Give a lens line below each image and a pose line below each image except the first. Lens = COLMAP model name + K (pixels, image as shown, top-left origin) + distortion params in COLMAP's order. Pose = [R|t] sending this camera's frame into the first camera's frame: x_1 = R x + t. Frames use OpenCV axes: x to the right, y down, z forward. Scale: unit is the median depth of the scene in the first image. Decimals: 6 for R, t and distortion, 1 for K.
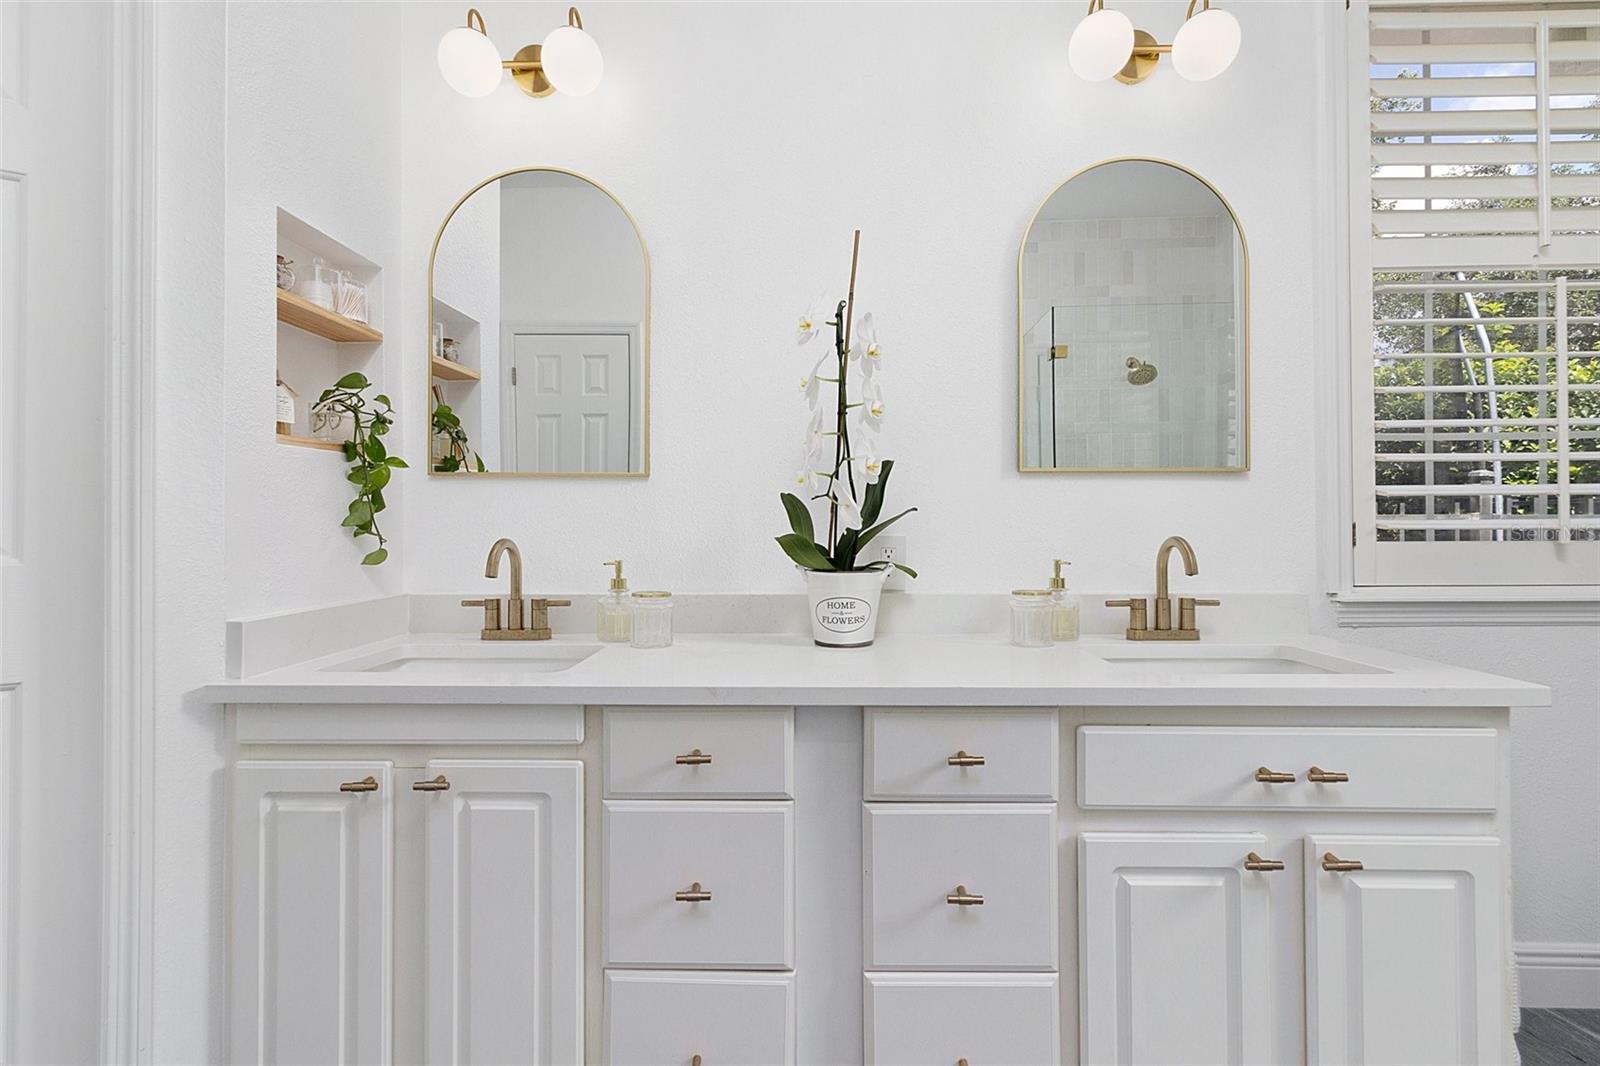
lens RADIAL K [[759.0, 0, 788.3], [0, 759.0, 513.6], [0, 0, 1]] dist [0.000131, 0.001232]
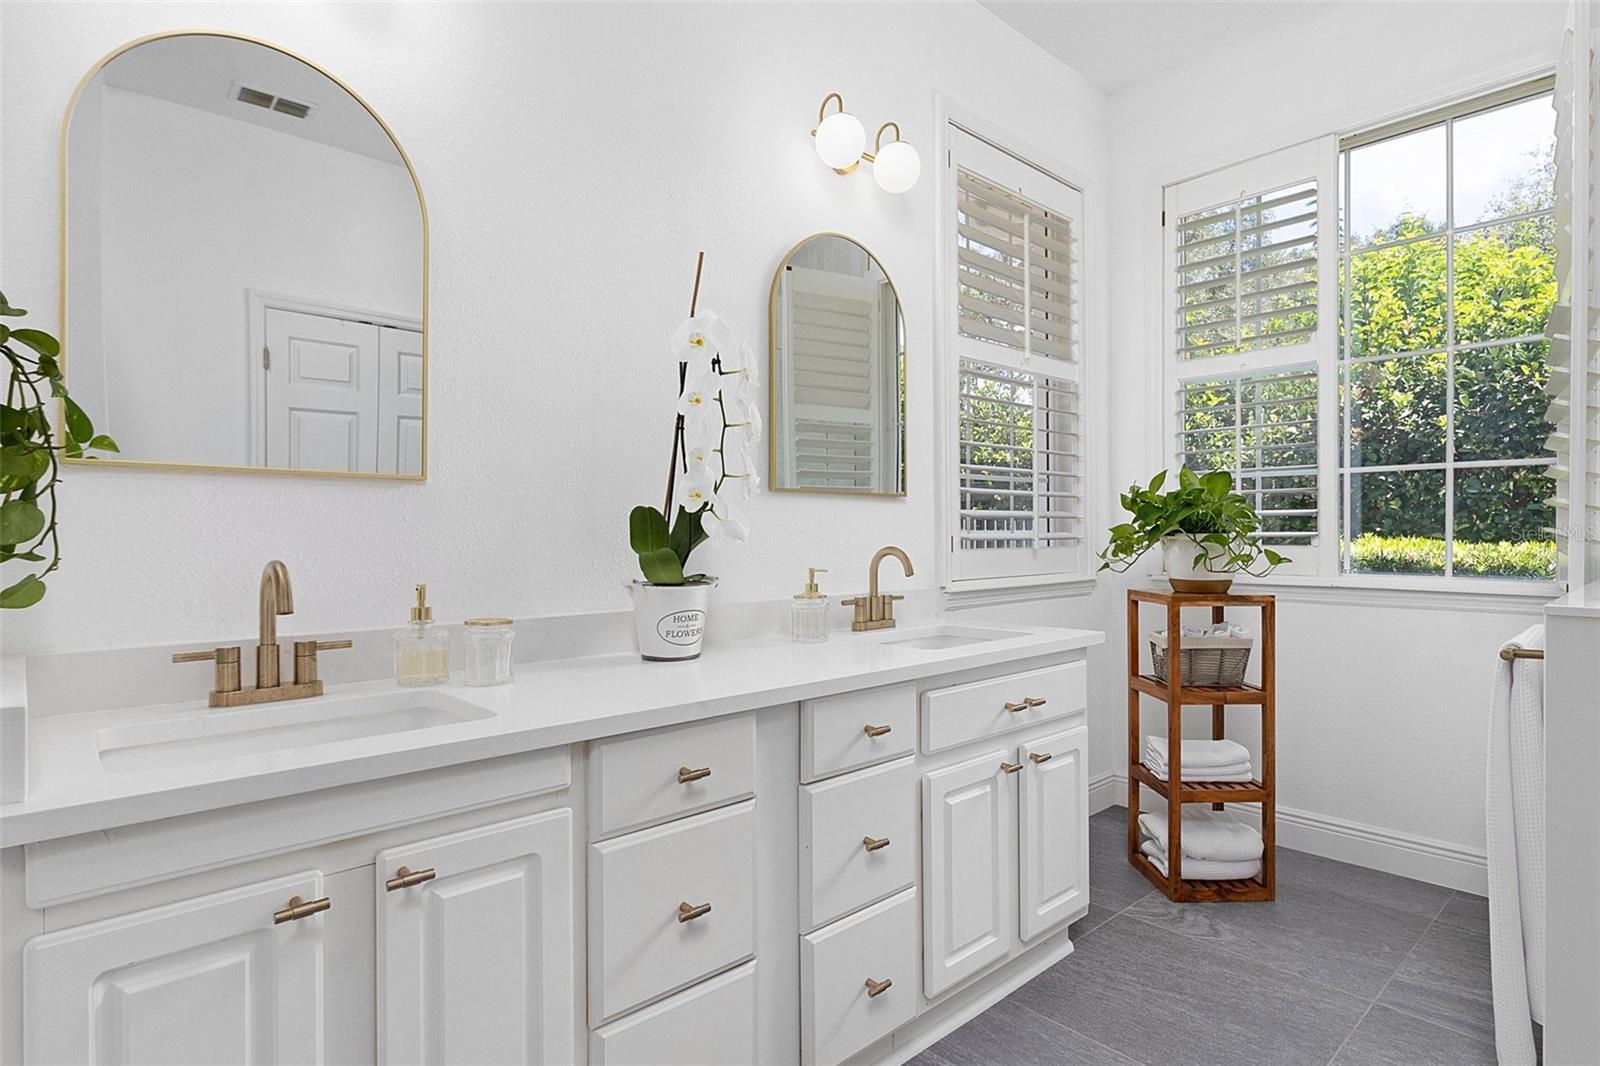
lens RADIAL K [[837.4, 0, 791.2], [0, 837.4, 532.2], [0, 0, 1]] dist [-0.003281, 0.002364]
pose [[0.724164, 0.000626, 0.689627, -0.602337], [-0.003718, 0.999989, 0.002996, 0.002286], [-0.689618, -0.004734, 0.724158, 0.094457]]
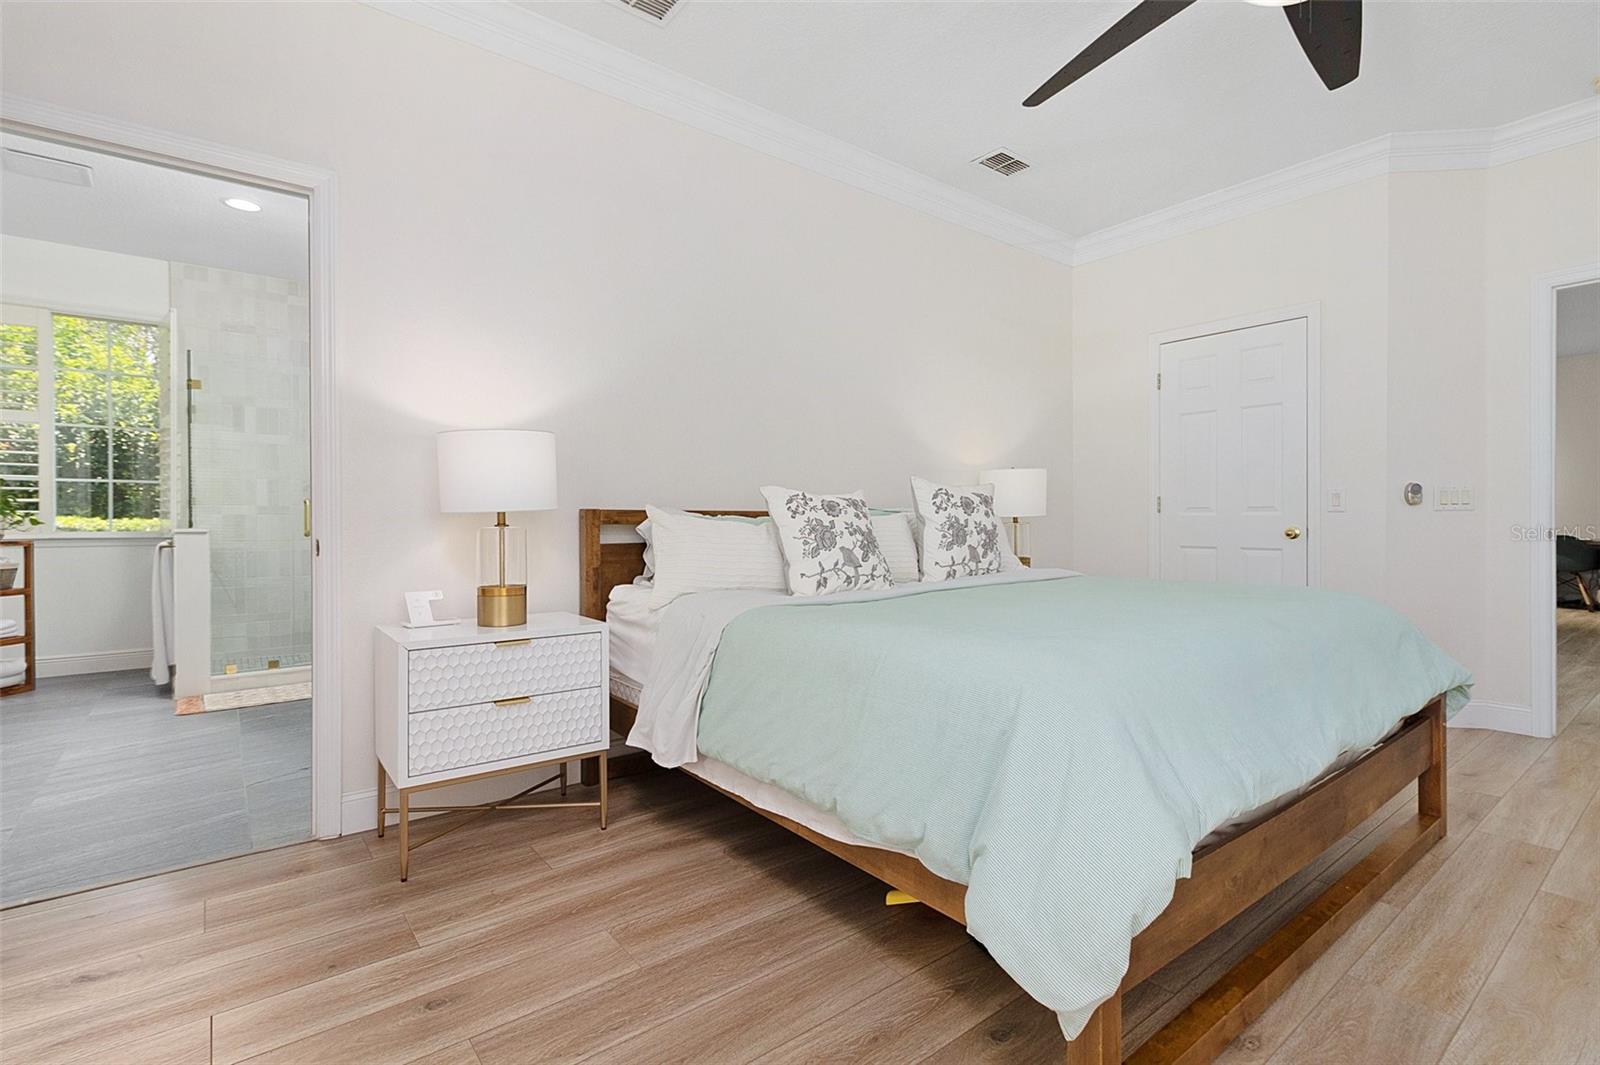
lens RADIAL K [[759.0, 0, 800.8], [0, 759.0, 524.7], [0, 0, 1]] dist [0.000131, 0.001232]
pose [[-0.634338, 0.001404, 0.773054, -3.031564], [0.001723, 0.999998, -0.000402, 0.068100], [-0.773054, 0.001077, -0.634340, 0.176998]]
